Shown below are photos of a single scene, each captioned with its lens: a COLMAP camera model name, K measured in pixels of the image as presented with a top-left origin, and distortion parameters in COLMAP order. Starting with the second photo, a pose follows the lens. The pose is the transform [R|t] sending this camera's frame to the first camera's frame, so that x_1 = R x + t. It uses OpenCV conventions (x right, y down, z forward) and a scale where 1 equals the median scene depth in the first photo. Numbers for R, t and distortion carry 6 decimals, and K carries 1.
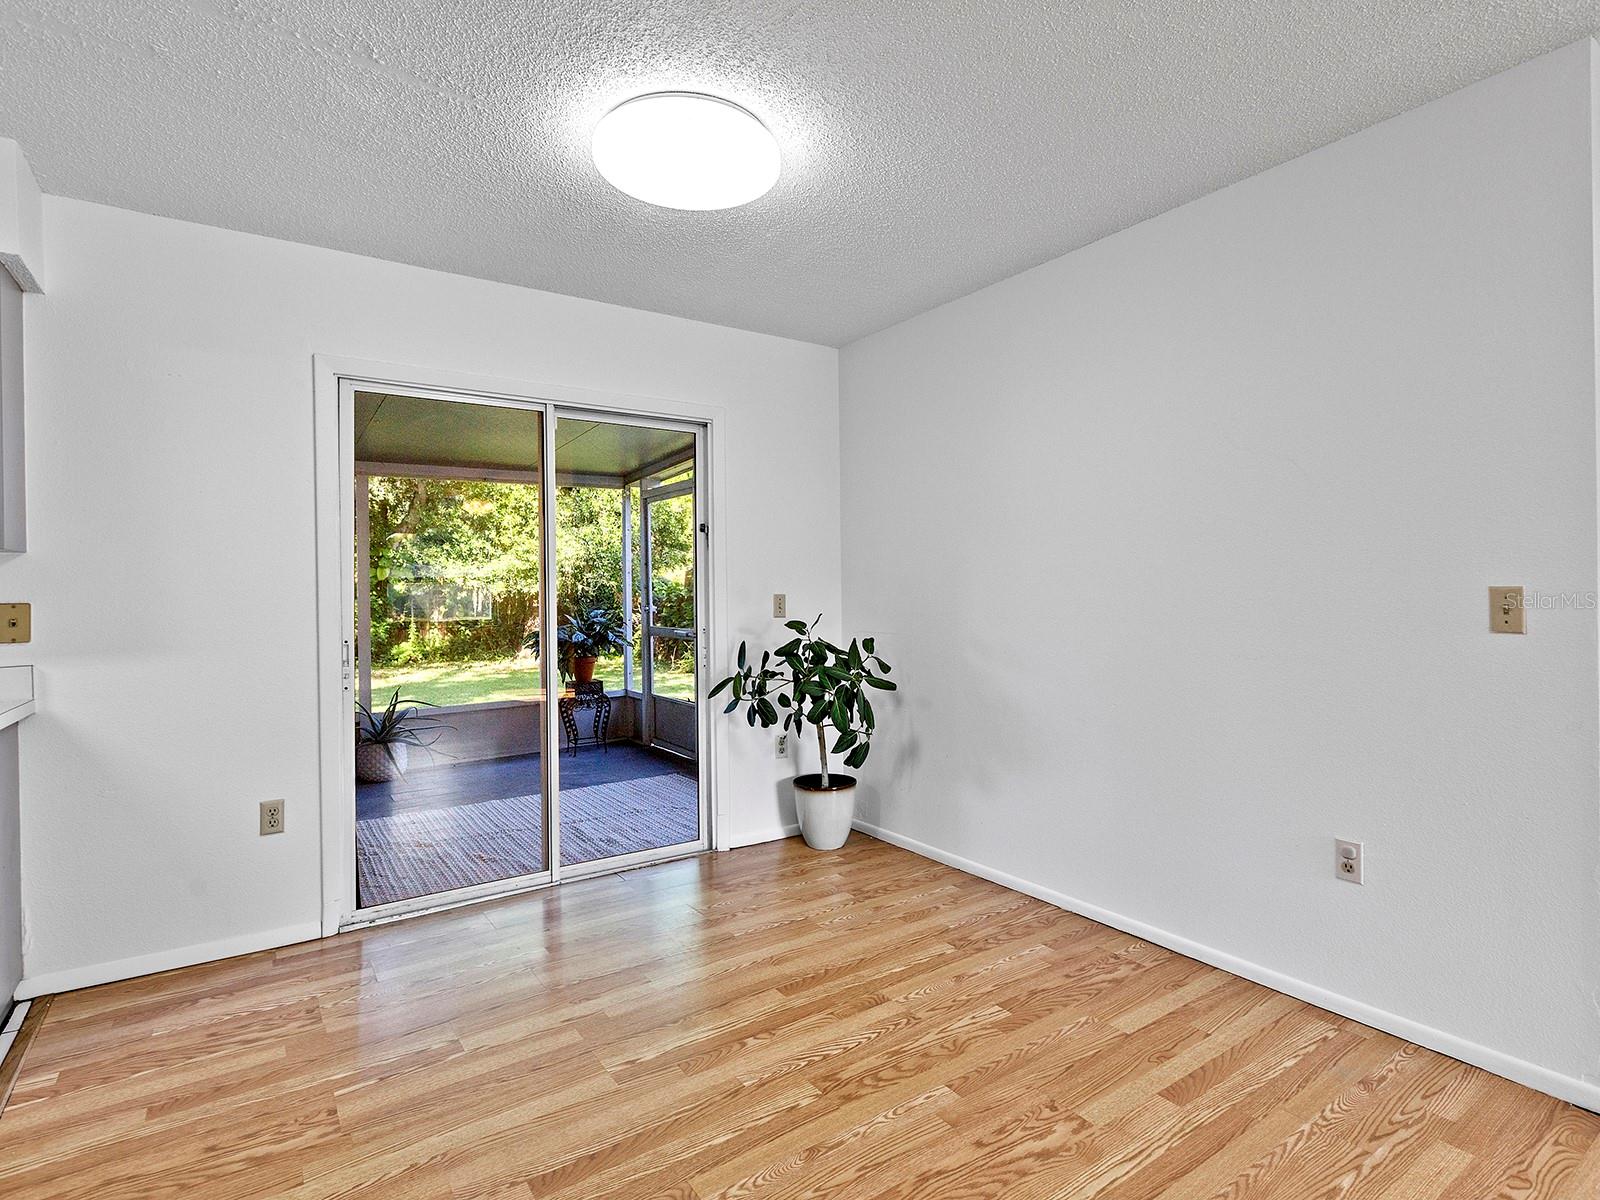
lens RADIAL K [[828.7, 0, 803.6], [0, 828.7, 600.0], [0, 0, 1]] dist [0.001412, -0.000634]
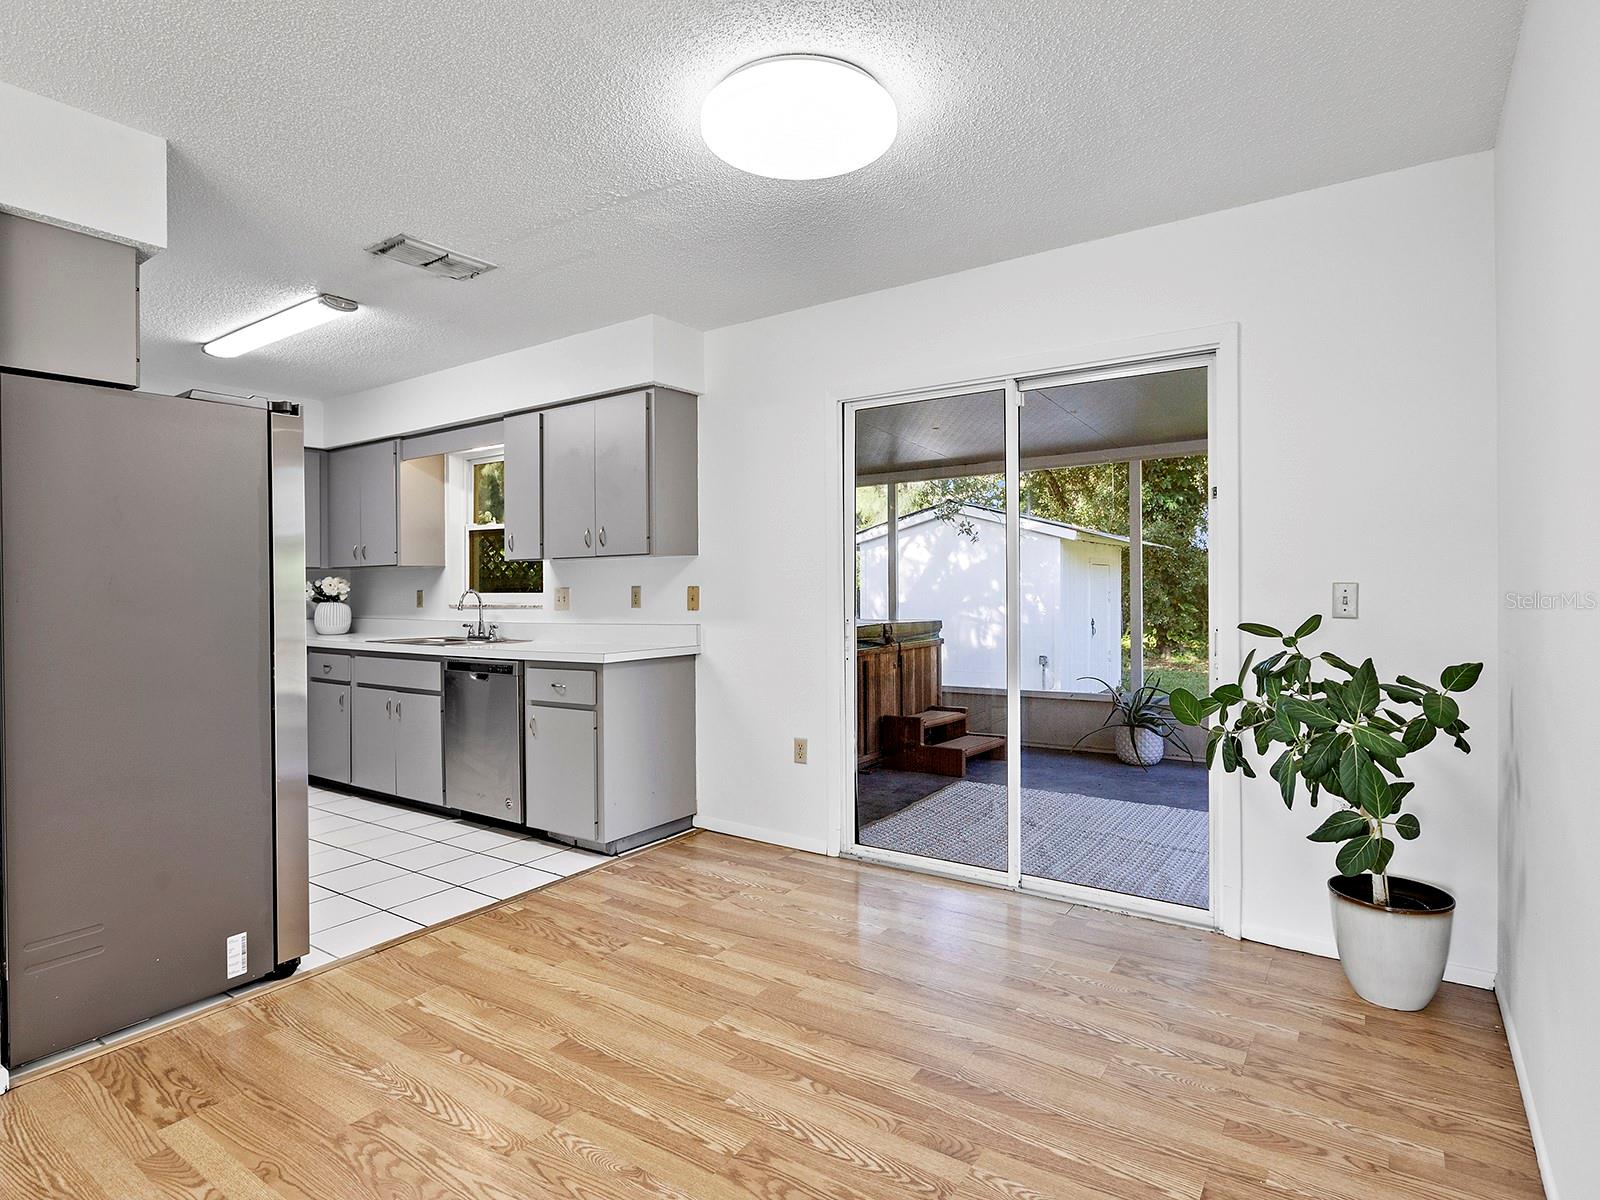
lens RADIAL K [[850.9, 0, 806.4], [0, 850.9, 595.8], [0, 0, 1]] dist [-0.010937, 0.000038]
pose [[0.355106, 0.022259, -0.934561, 0.704554], [-0.003243, 0.999740, 0.022580, -0.016405], [0.934820, -0.004988, 0.355086, 0.604943]]
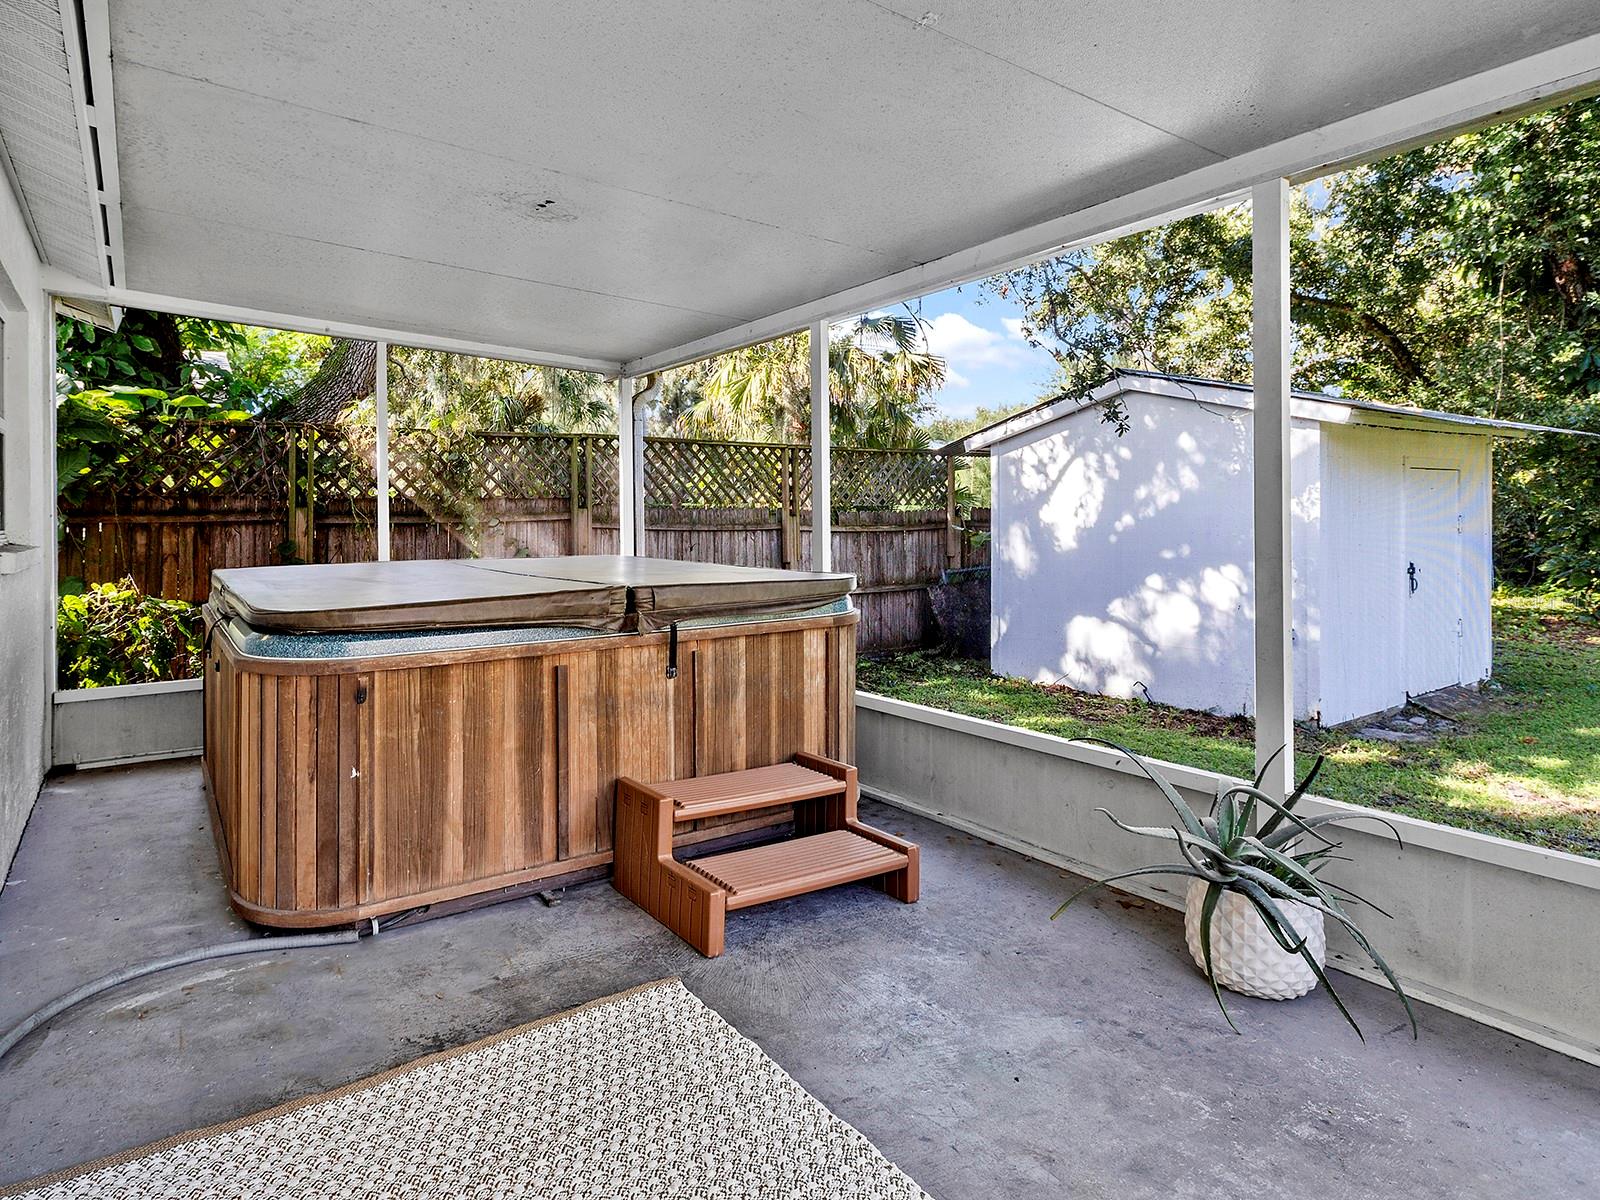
lens RADIAL K [[868.3, 0, 800.4], [0, 868.3, 542.5], [0, 0, 1]] dist [0.003411, 0.001571]
pose [[-0.049690, 0.050735, -0.997475, -0.284100], [0.001901, 0.998712, 0.050703, -0.005057], [0.998763, 0.000624, -0.049723, 1.935374]]
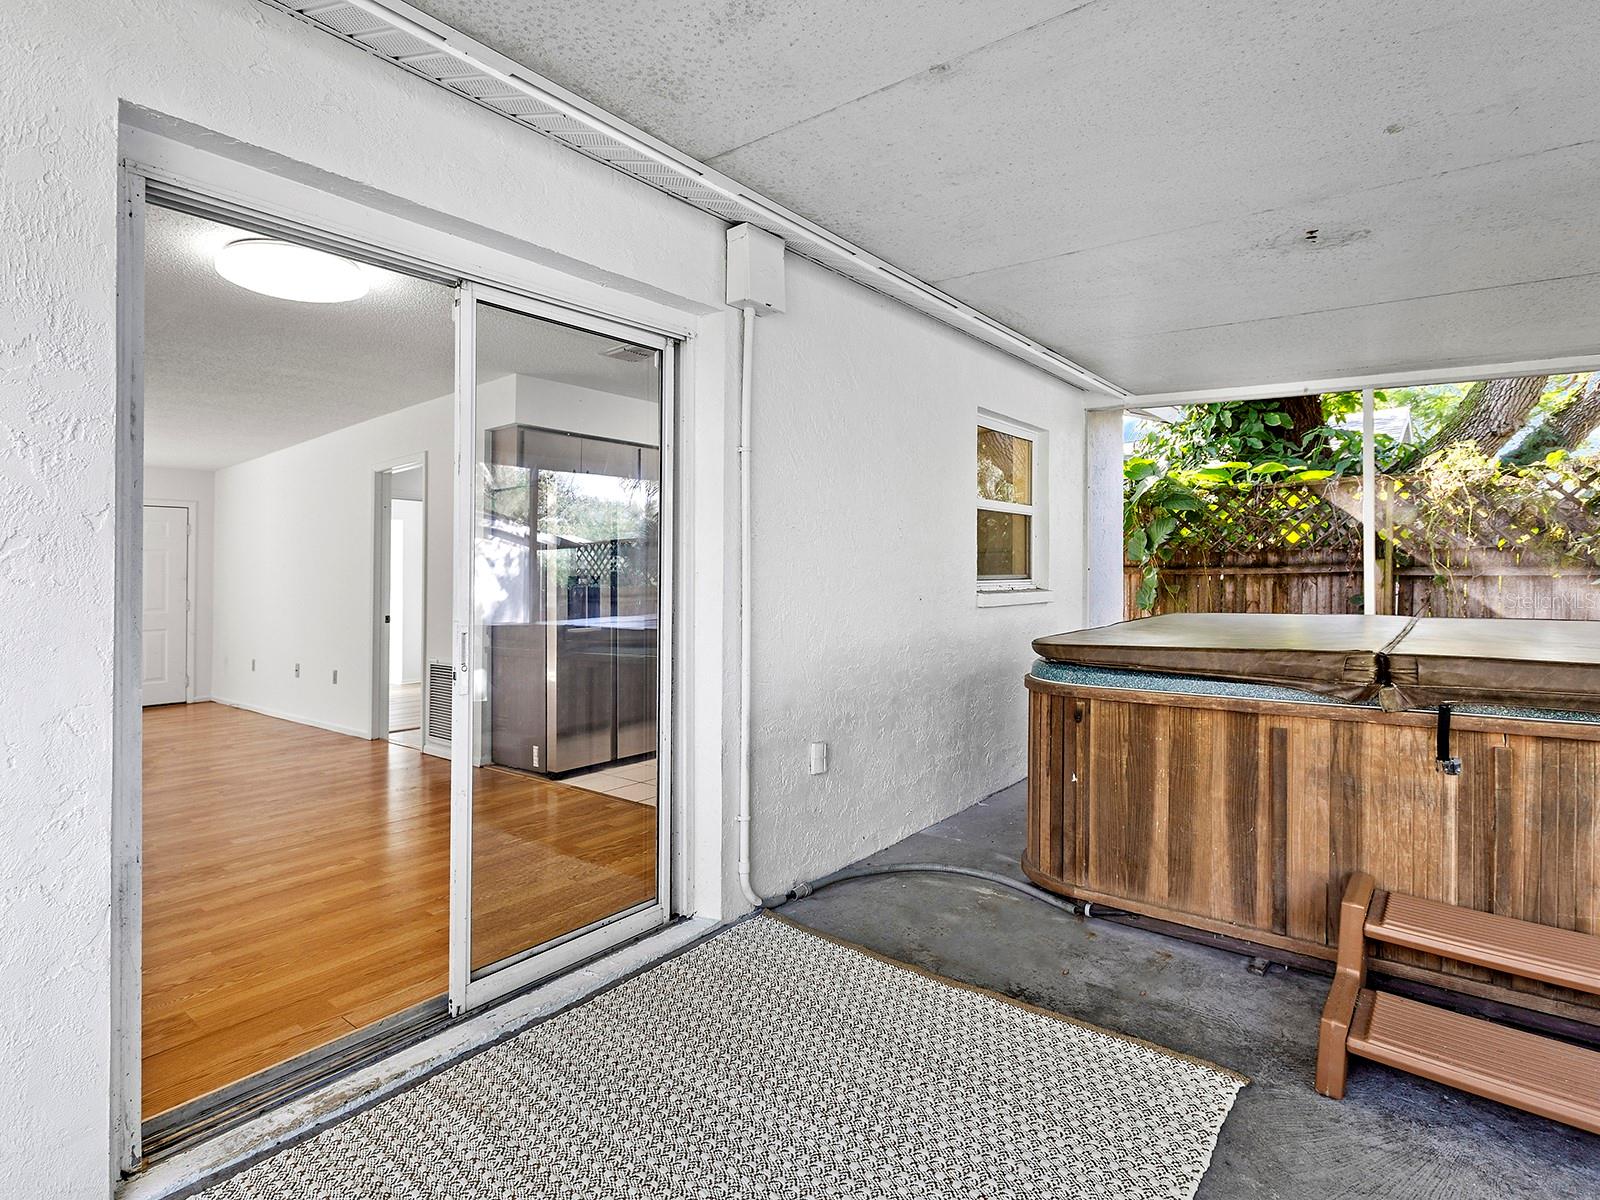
lens RADIAL K [[828.7, 0, 803.6], [0, 828.7, 600.0], [0, 0, 1]] dist [0.001412, -0.000634]
pose [[-0.961520, 0.034306, -0.272586, -0.552348], [0.024036, 0.998873, 0.040928, -0.000612], [0.273683, 0.032801, -0.961261, 2.377971]]
